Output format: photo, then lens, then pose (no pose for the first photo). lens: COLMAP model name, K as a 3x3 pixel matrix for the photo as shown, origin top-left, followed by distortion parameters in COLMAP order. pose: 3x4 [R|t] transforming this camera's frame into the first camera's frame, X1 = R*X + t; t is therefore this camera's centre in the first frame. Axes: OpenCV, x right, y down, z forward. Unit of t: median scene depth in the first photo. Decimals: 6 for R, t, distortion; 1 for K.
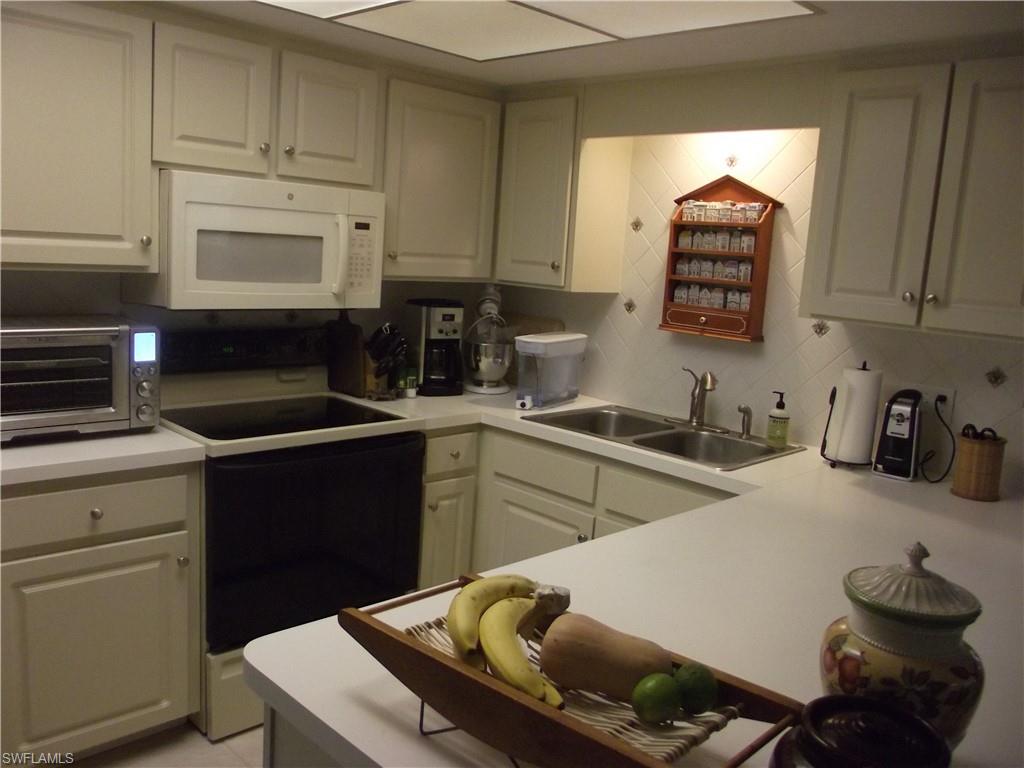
lens RADIAL K [[859.7, 0, 512.0], [0, 859.7, 384.0], [0, 0, 1]] dist [-0.080512, 0.002960]
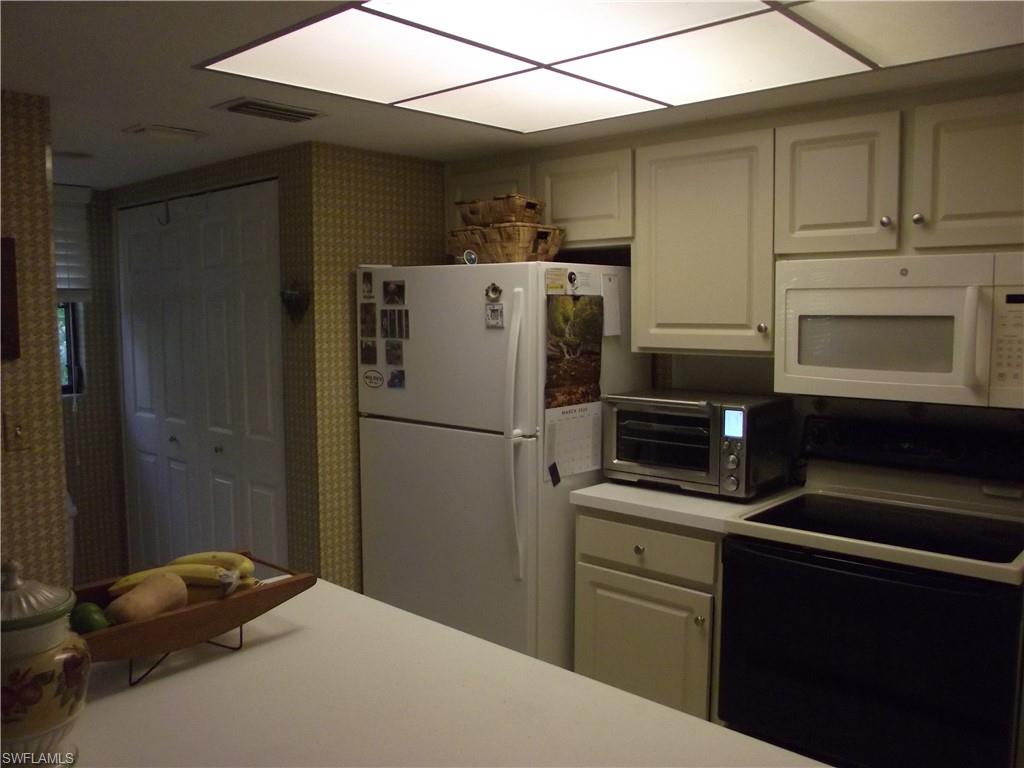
lens RADIAL K [[847.7, 0, 512.0], [0, 847.7, 384.0], [0, 0, 1]] dist [-0.012140, -0.002358]
pose [[0.052122, 0.018871, -0.998462, 0.643923], [-0.152538, 0.988240, 0.010715, -0.061182], [0.986922, 0.151745, 0.054388, 0.636960]]
